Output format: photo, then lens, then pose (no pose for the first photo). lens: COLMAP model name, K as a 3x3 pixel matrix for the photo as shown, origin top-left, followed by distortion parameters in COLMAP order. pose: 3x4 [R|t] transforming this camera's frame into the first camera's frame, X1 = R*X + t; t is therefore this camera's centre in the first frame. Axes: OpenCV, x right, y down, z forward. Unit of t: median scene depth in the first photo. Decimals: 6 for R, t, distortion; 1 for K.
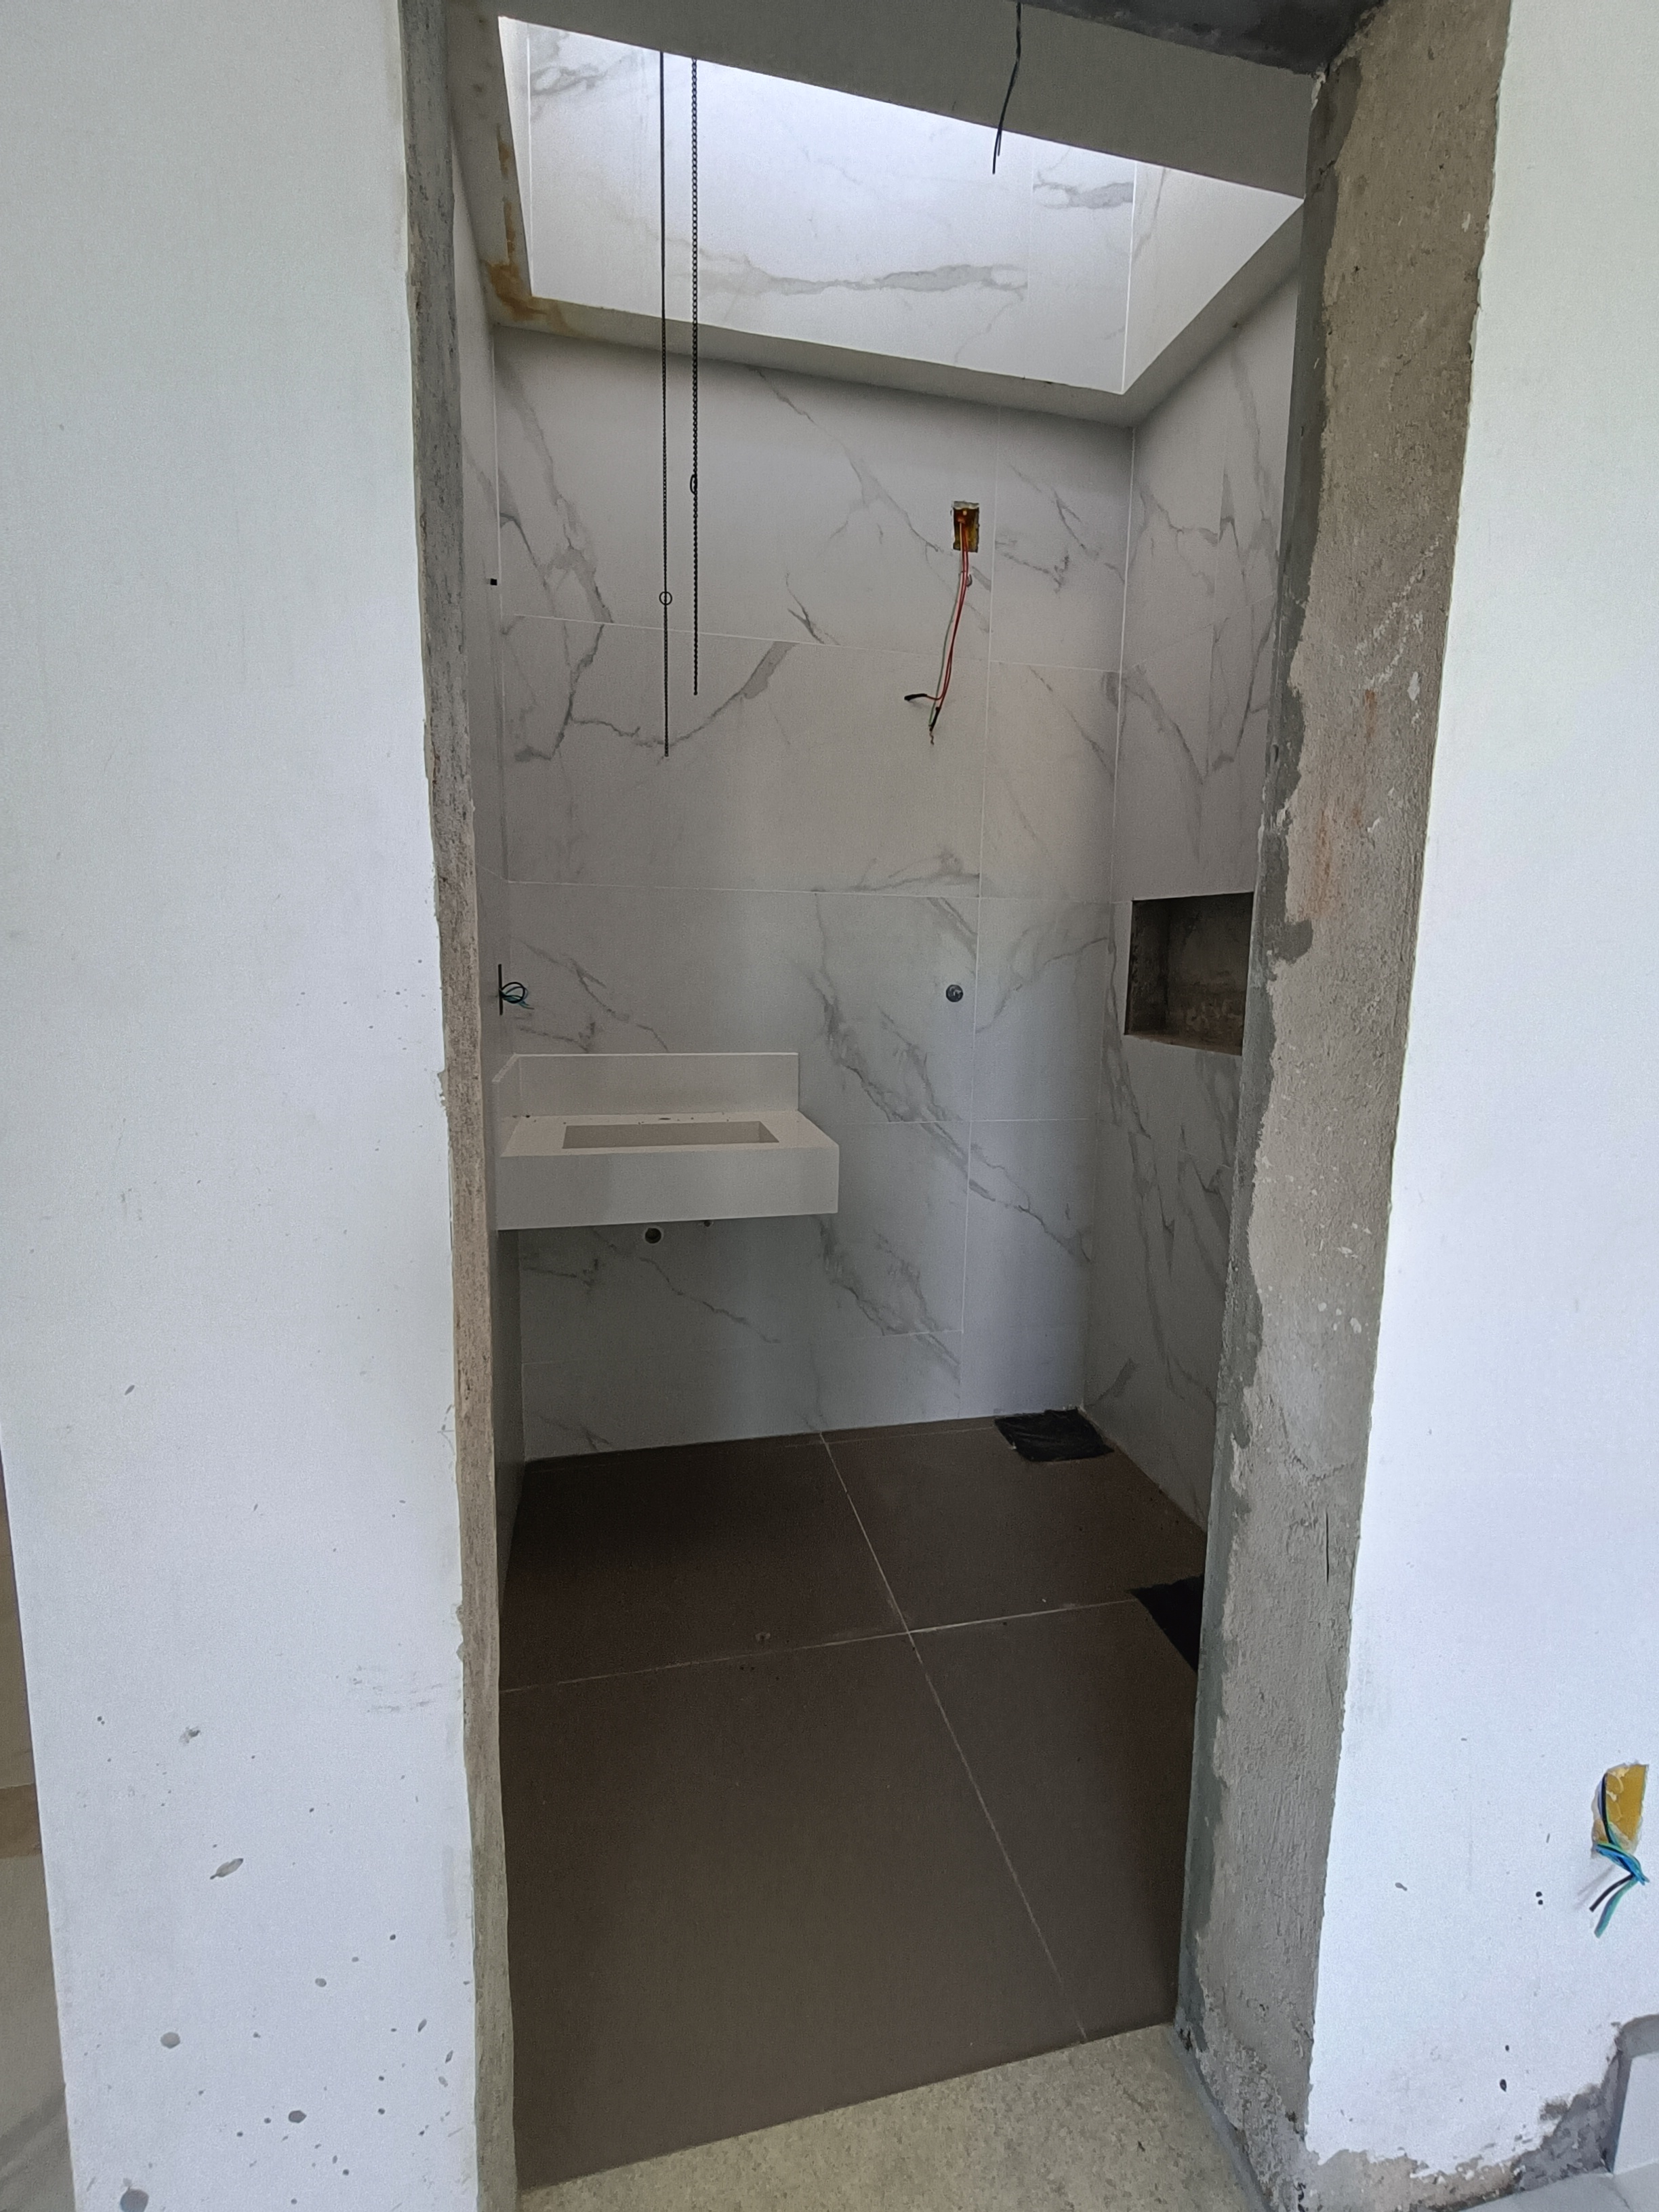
lens RADIAL K [[1042.1, 0, 836.3], [0, 1042.1, 1098.9], [0, 0, 1]] dist [0.004781, 0.000037]
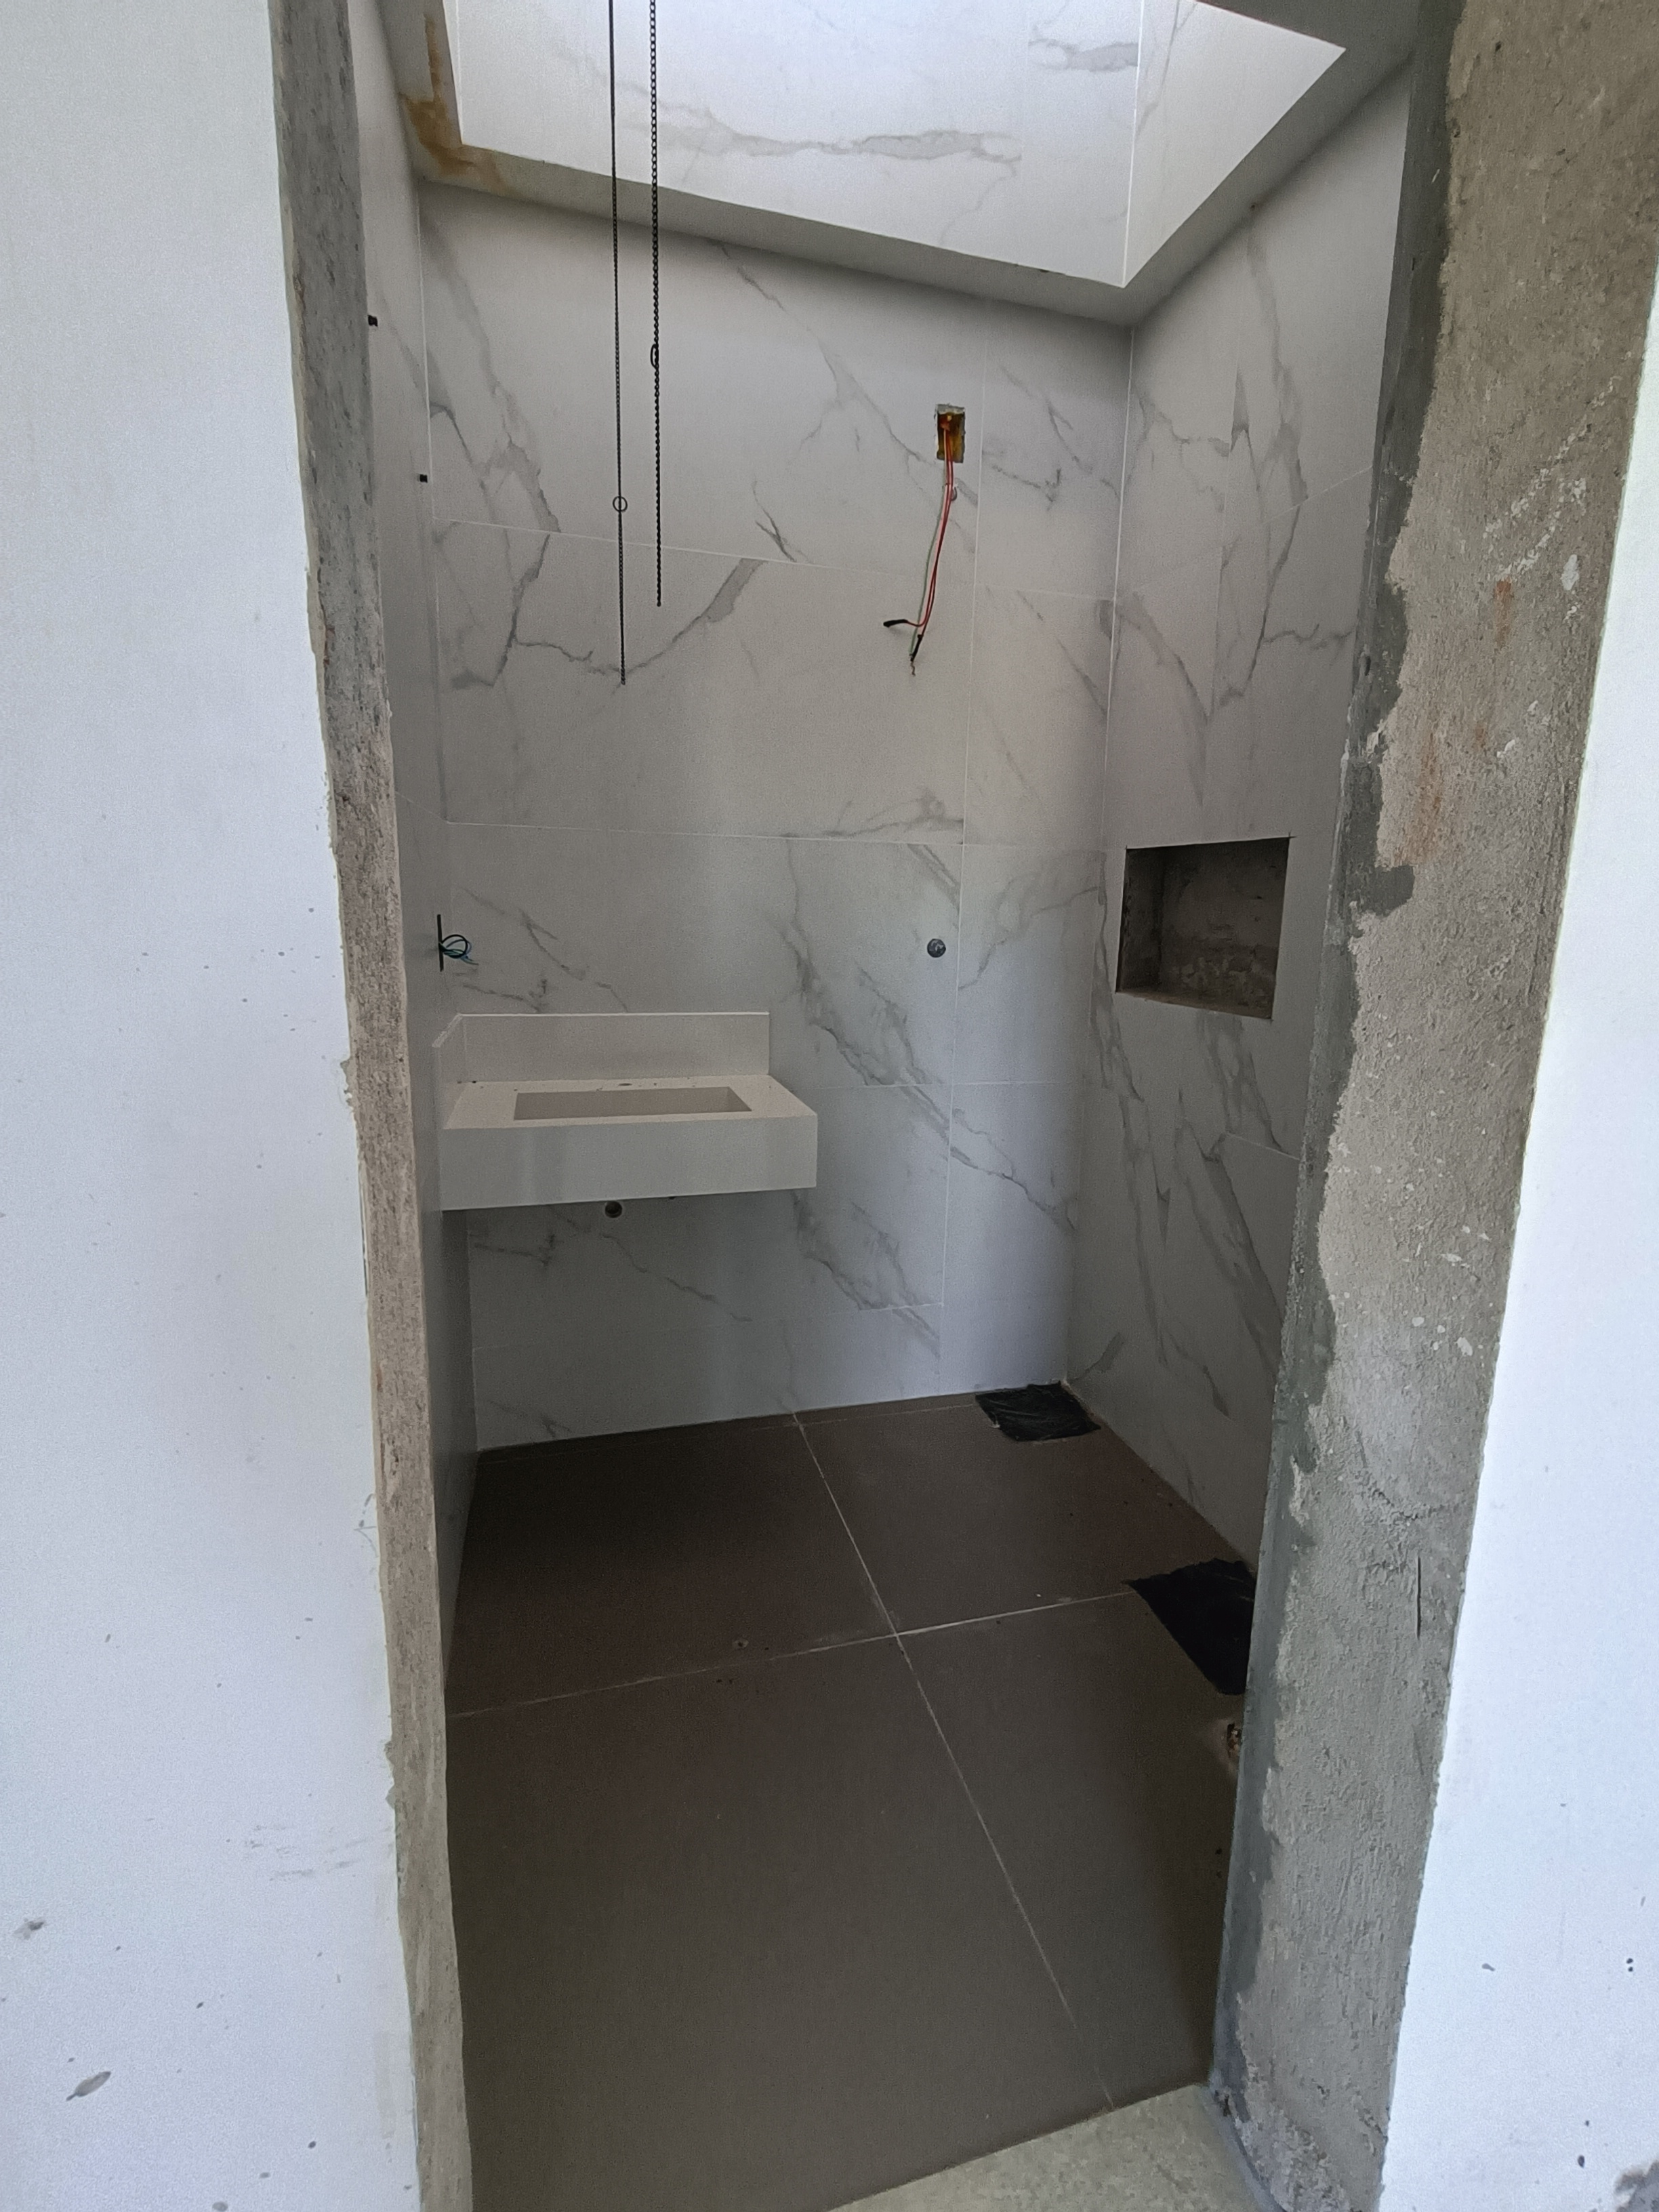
lens RADIAL K [[1042.1, 0, 842.6], [0, 1042.1, 1095.1], [0, 0, 1]] dist [0.004781, 0.000037]
pose [[0.998757, -0.005007, 0.049589, -0.037708], [0.002947, 0.999133, 0.041518, -0.018511], [-0.049754, -0.041320, 0.997906, 0.144638]]
